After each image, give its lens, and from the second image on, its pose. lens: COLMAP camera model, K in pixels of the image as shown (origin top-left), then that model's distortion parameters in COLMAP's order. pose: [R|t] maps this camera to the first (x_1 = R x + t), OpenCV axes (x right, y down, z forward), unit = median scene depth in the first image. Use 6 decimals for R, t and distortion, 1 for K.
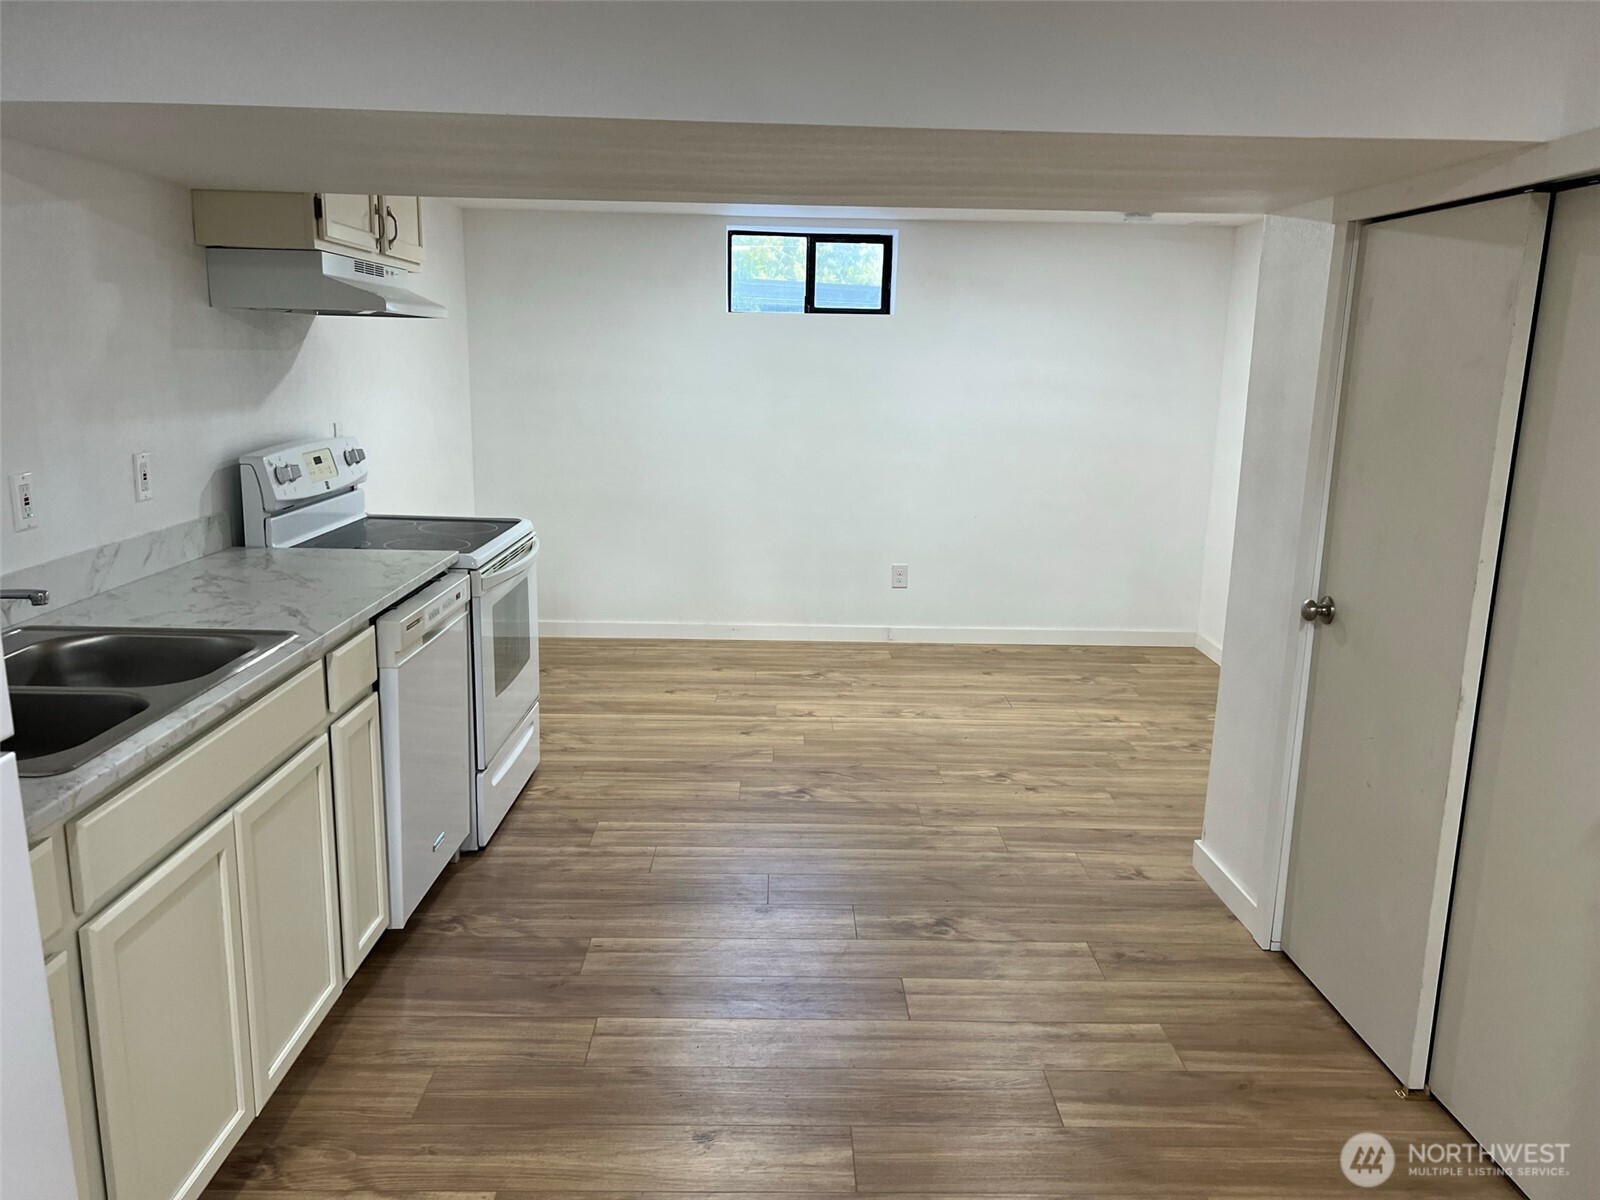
lens RADIAL K [[1197.2, 0, 797.6], [0, 1197.2, 604.5], [0, 0, 1]] dist [0.058875, -0.067552]
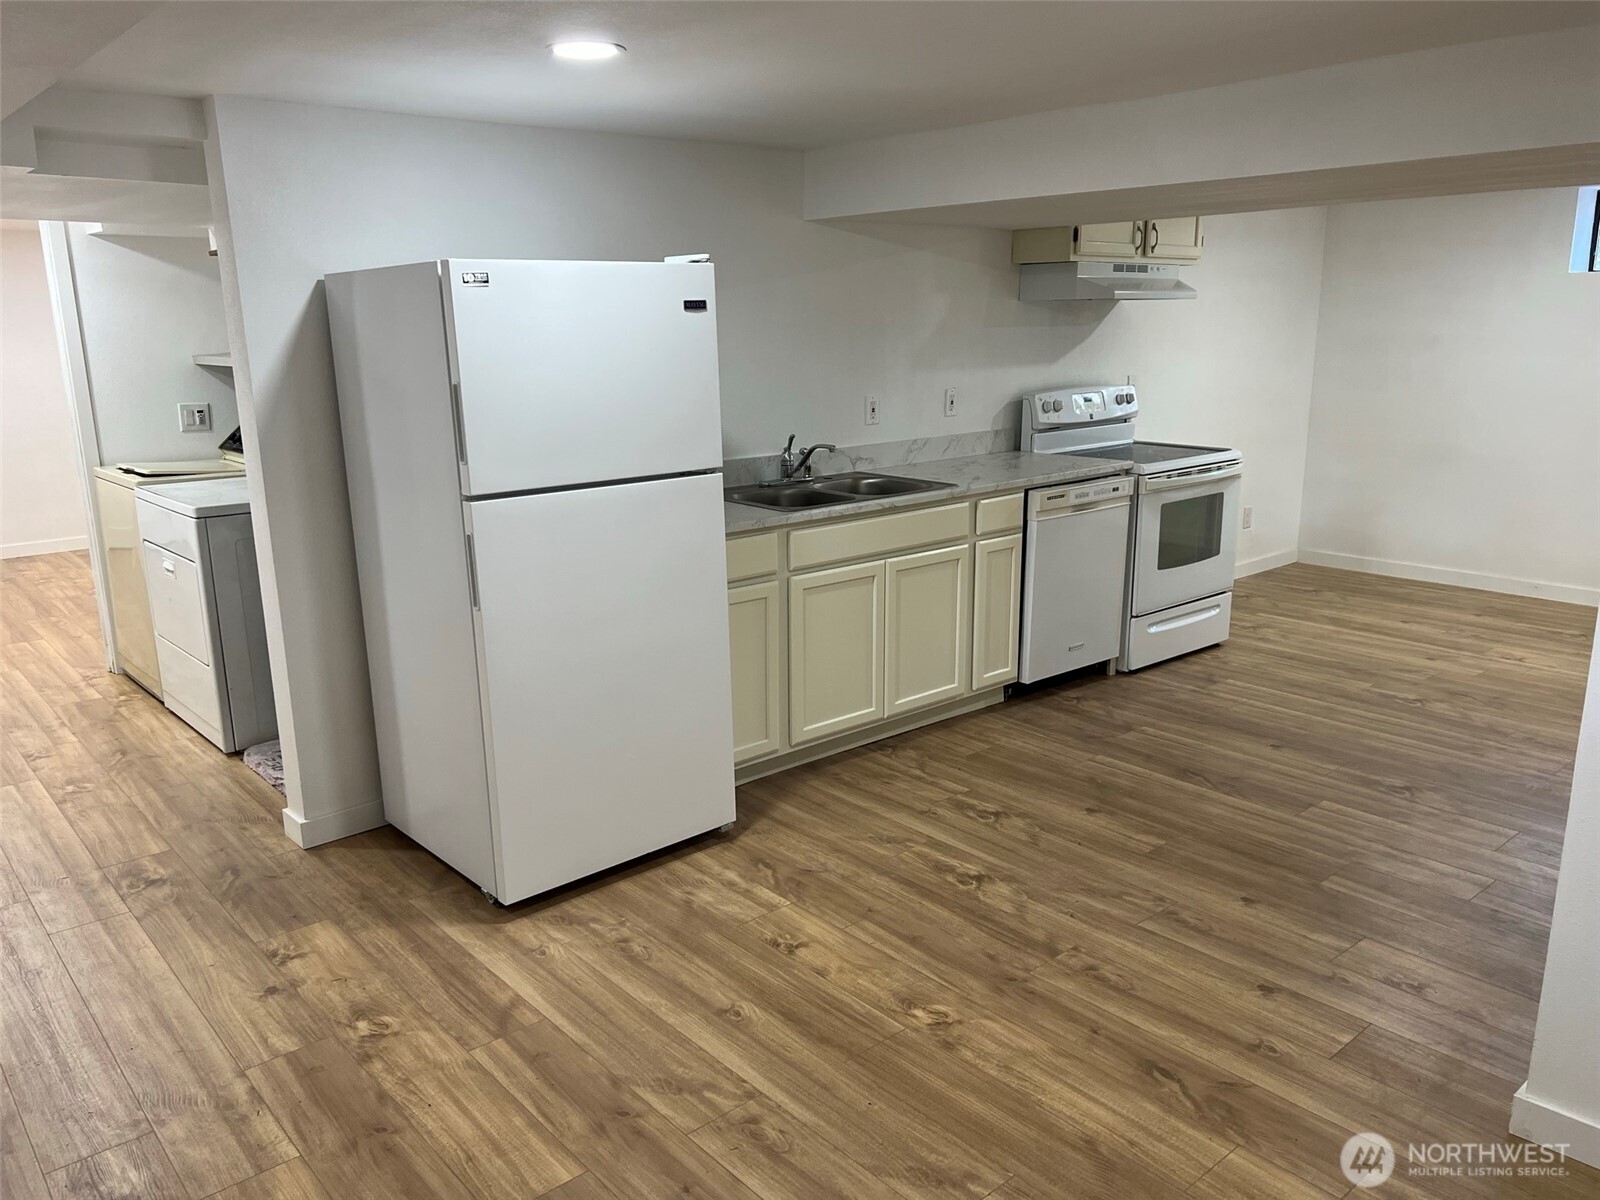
lens RADIAL K [[1221.9, 0, 795.7], [0, 1221.9, 636.2], [0, 0, 1]] dist [0.000646, -0.058911]
pose [[0.637520, 0.166870, -0.752146, 0.570323], [-0.129245, 0.985591, 0.109114, 0.052043], [0.759516, 0.027649, 0.649901, -0.254672]]
